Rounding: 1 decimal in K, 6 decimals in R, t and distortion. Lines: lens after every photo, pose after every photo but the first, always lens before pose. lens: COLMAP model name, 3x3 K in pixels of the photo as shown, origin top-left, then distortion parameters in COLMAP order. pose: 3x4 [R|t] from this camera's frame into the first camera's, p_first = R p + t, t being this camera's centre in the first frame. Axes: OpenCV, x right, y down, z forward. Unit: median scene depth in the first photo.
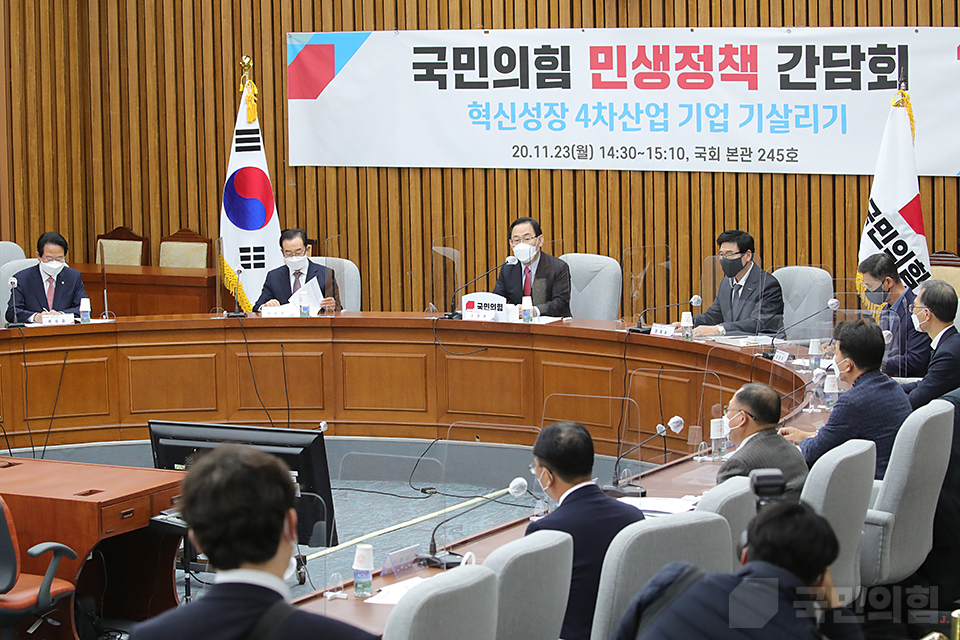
lens RADIAL K [[2740.7, 0, 479.9], [0, 2740.7, 317.9], [0, 0, 1]] dist [-0.298156, 0.000000]
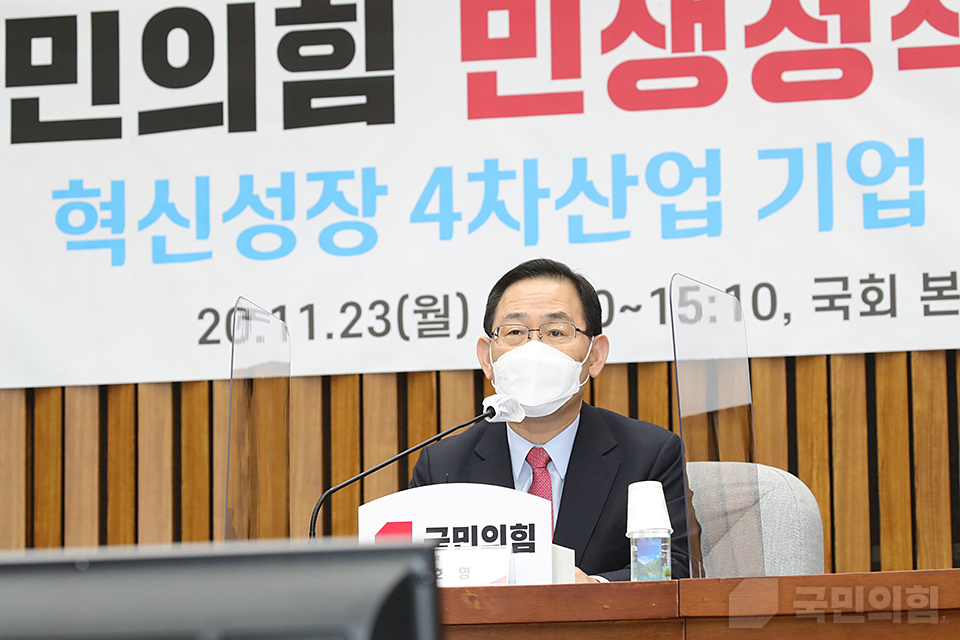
lens RADIAL K [[4081.4, 0, 484.0], [0, 4081.4, 319.6], [0, 0, 1]] dist [0.289294, 0.000000]
pose [[0.967586, 0.038300, 0.249621, -0.078462], [0.024245, 0.969779, -0.242777, 0.057835], [-0.251375, 0.240960, 0.937416, 0.561582]]
